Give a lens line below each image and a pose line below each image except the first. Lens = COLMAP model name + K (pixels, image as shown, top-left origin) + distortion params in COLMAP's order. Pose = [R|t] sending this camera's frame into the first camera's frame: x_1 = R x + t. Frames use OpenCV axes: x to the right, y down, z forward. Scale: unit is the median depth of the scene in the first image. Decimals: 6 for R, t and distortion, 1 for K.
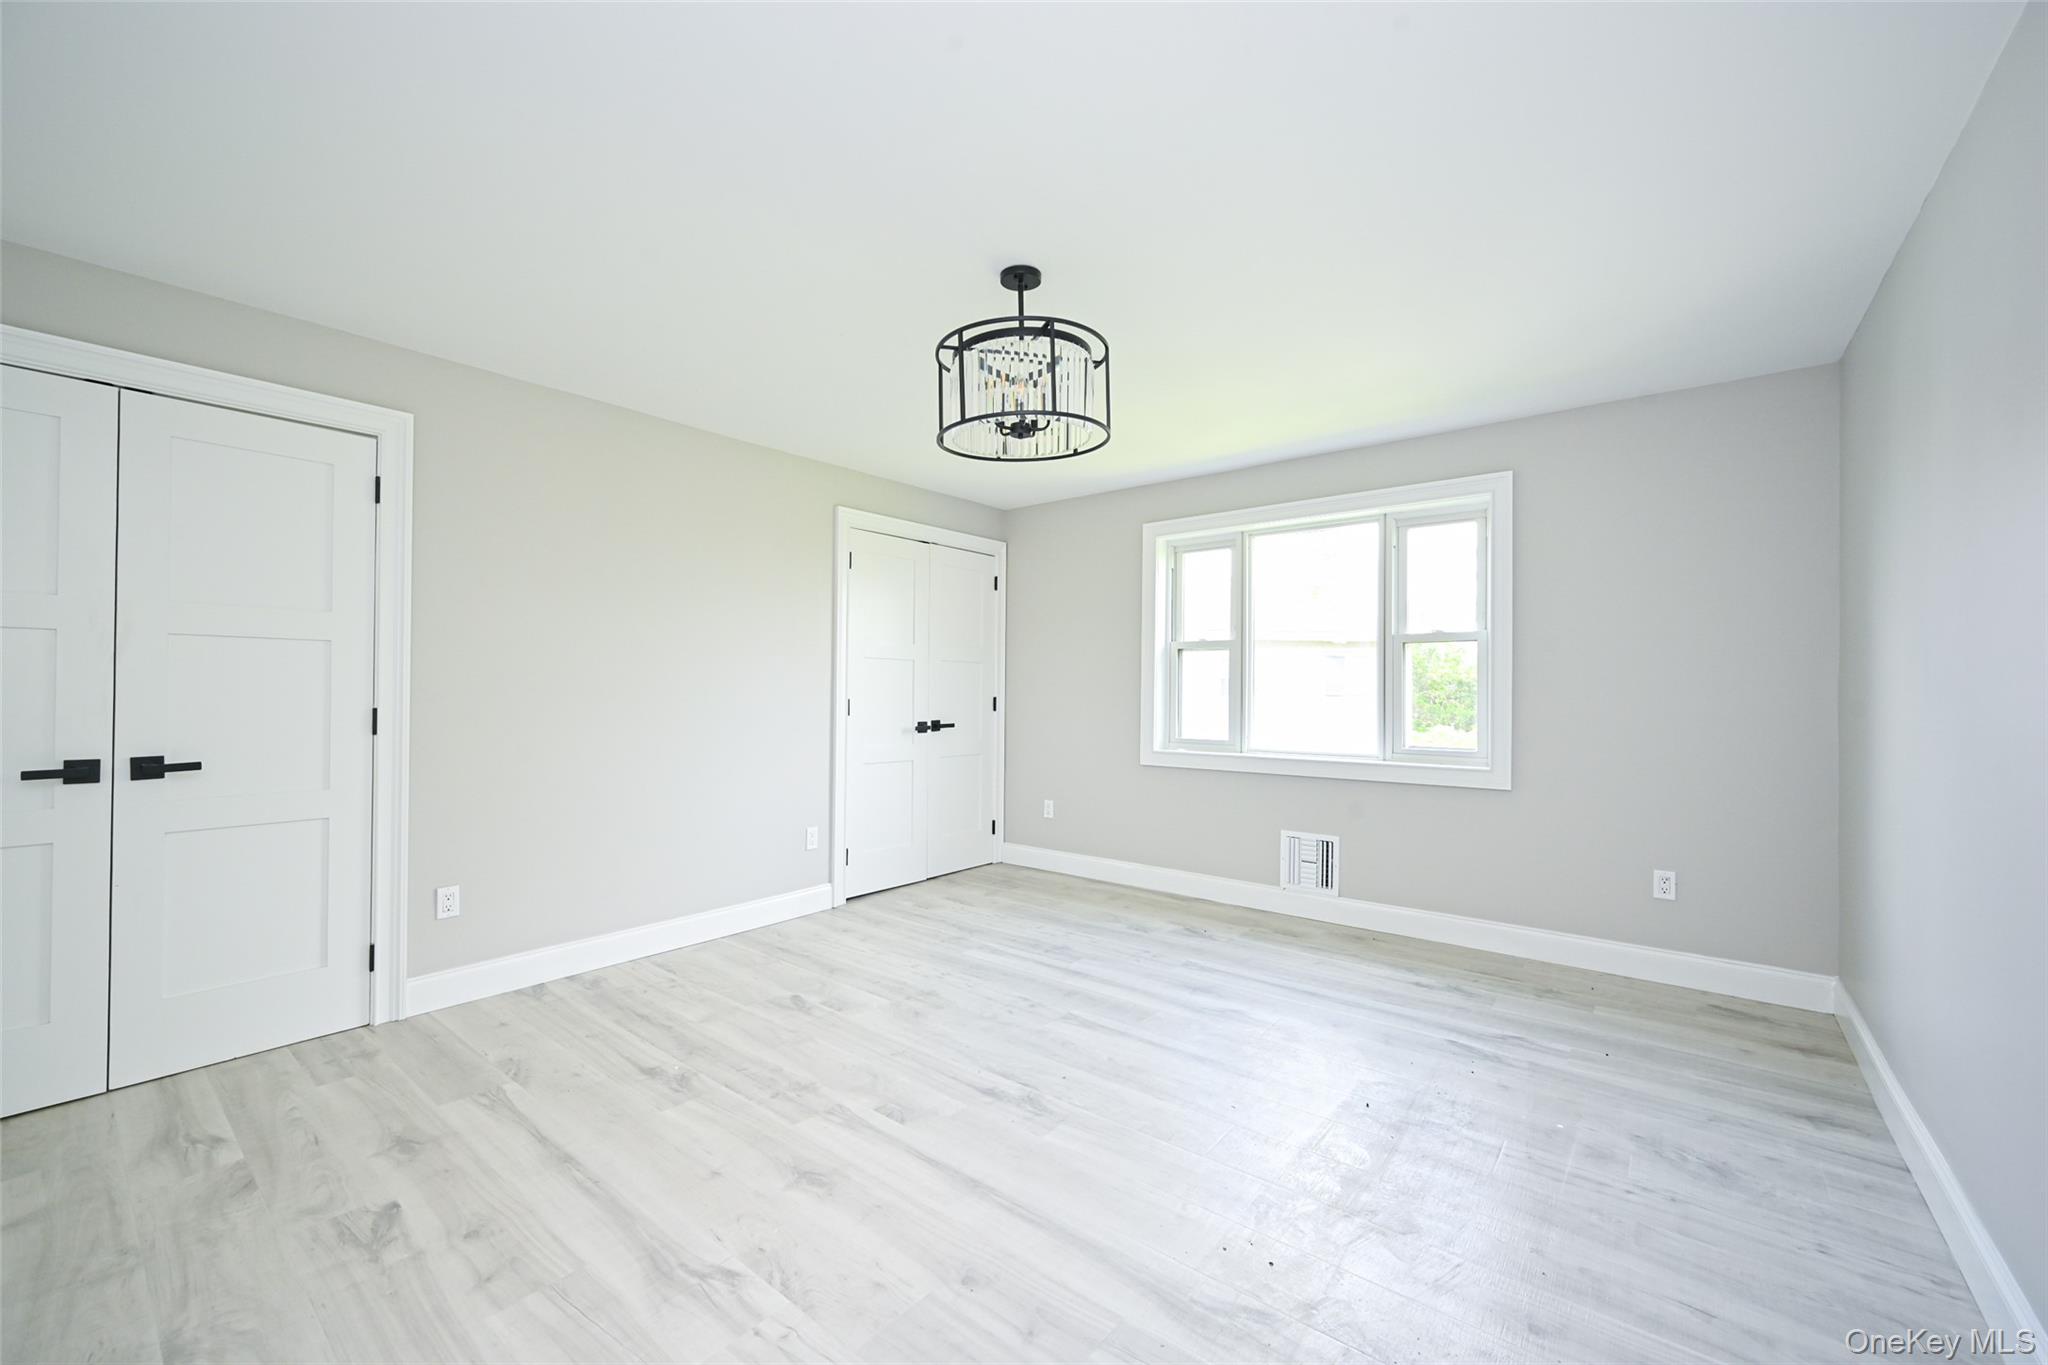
lens RADIAL K [[803.2, 0, 1024.0], [0, 803.2, 682.5], [0, 0, 1]] dist [-0.001609, -0.000181]
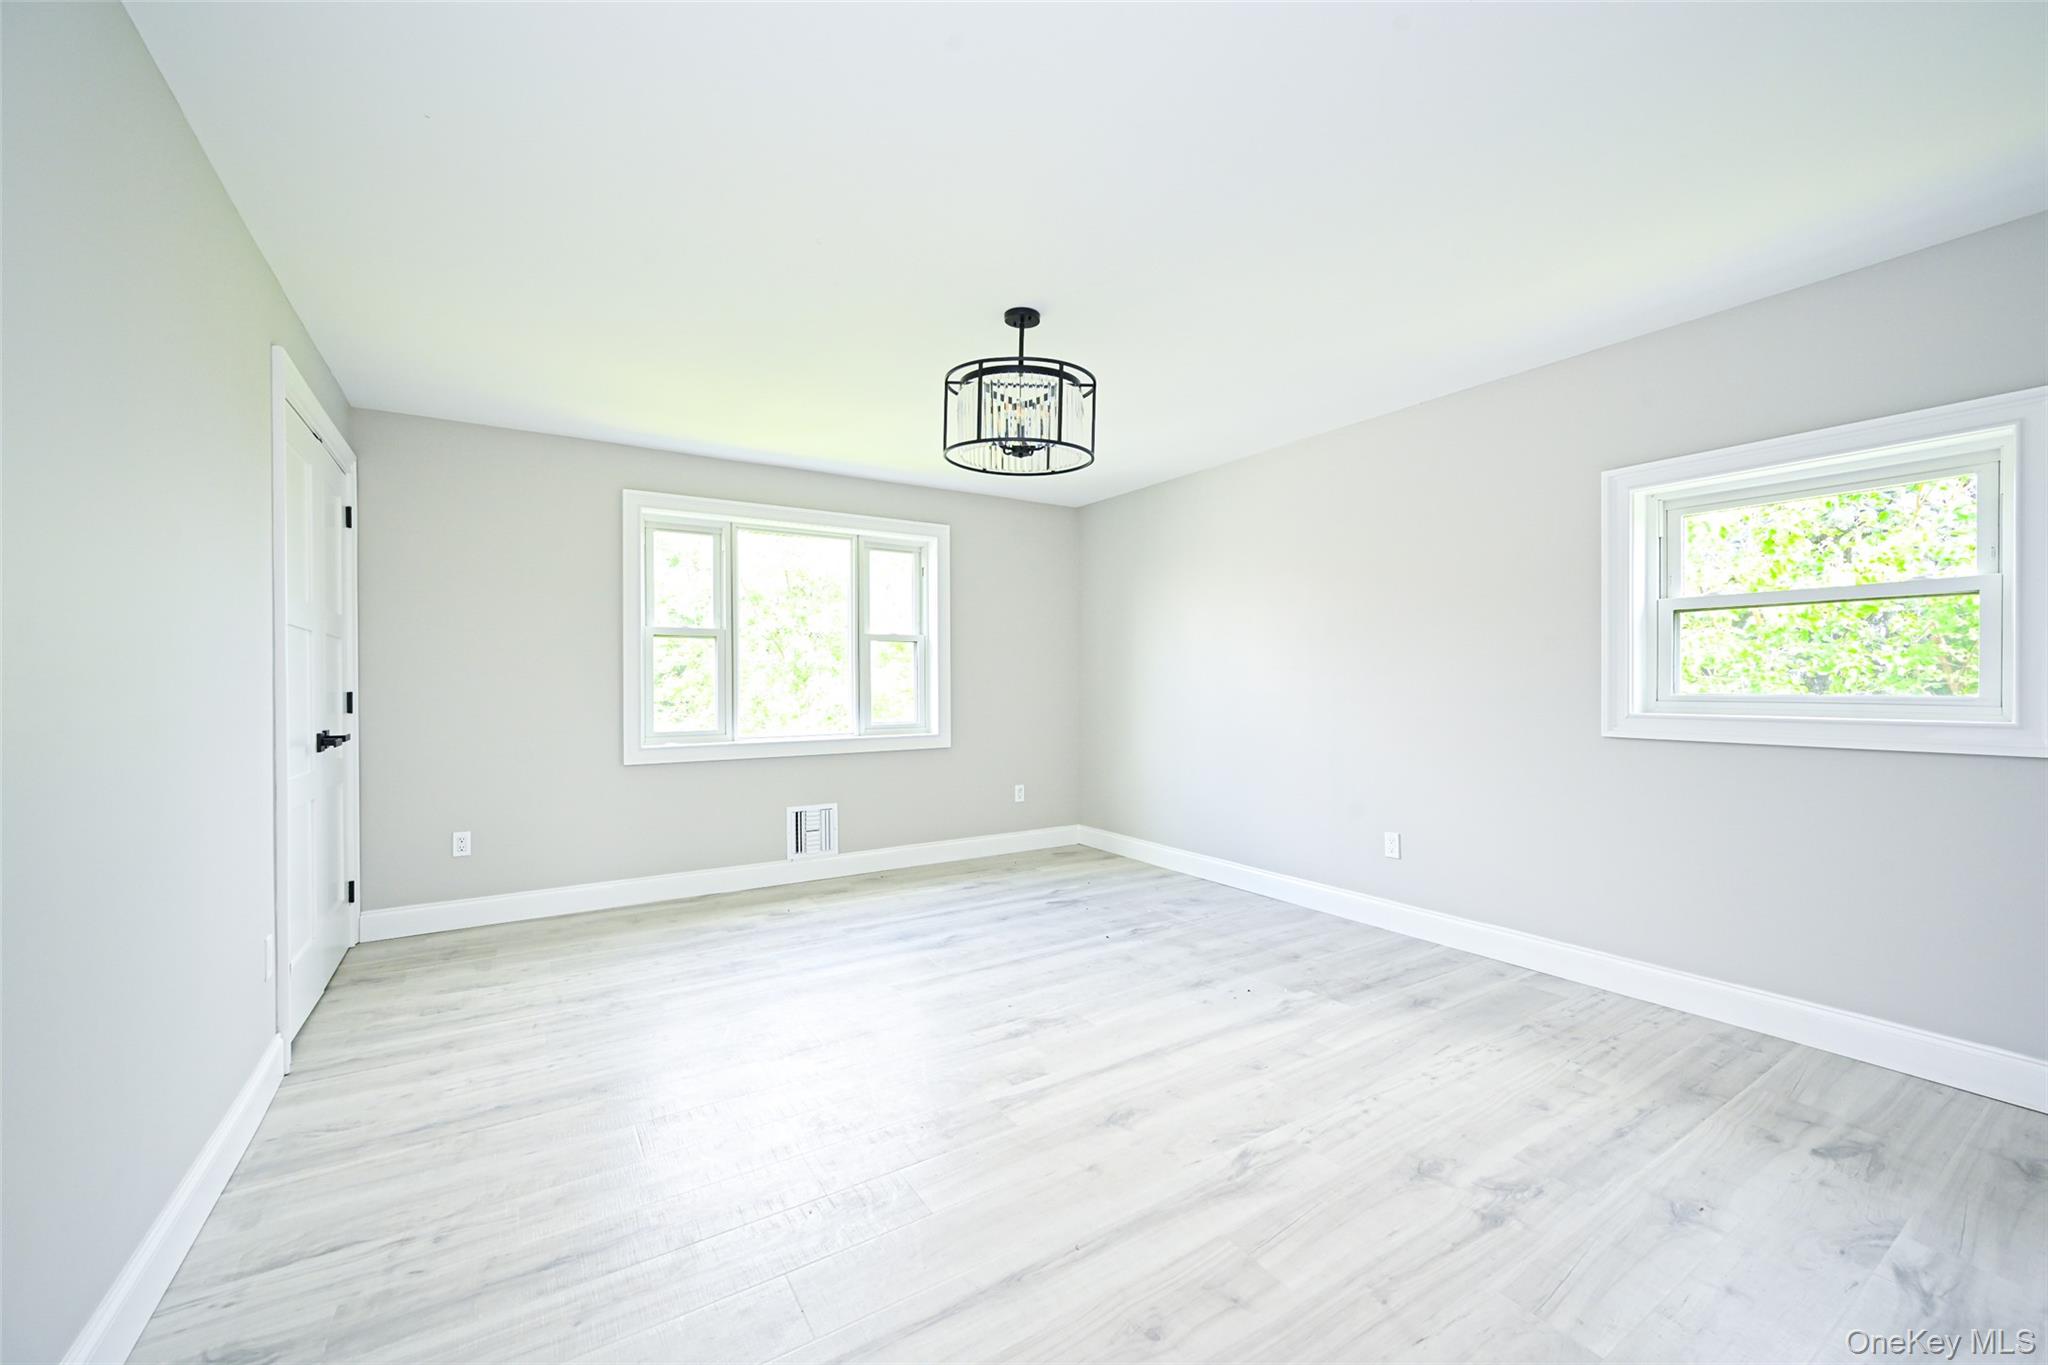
lens RADIAL K [[803.2, 0, 1024.0], [0, 803.2, 682.5], [0, 0, 1]] dist [-0.001609, -0.000181]
pose [[0.319664, -0.007095, 0.947505, -0.680168], [-0.002911, 0.999960, 0.008470, 0.004363], [-0.947527, -0.005466, 0.319630, 0.389825]]
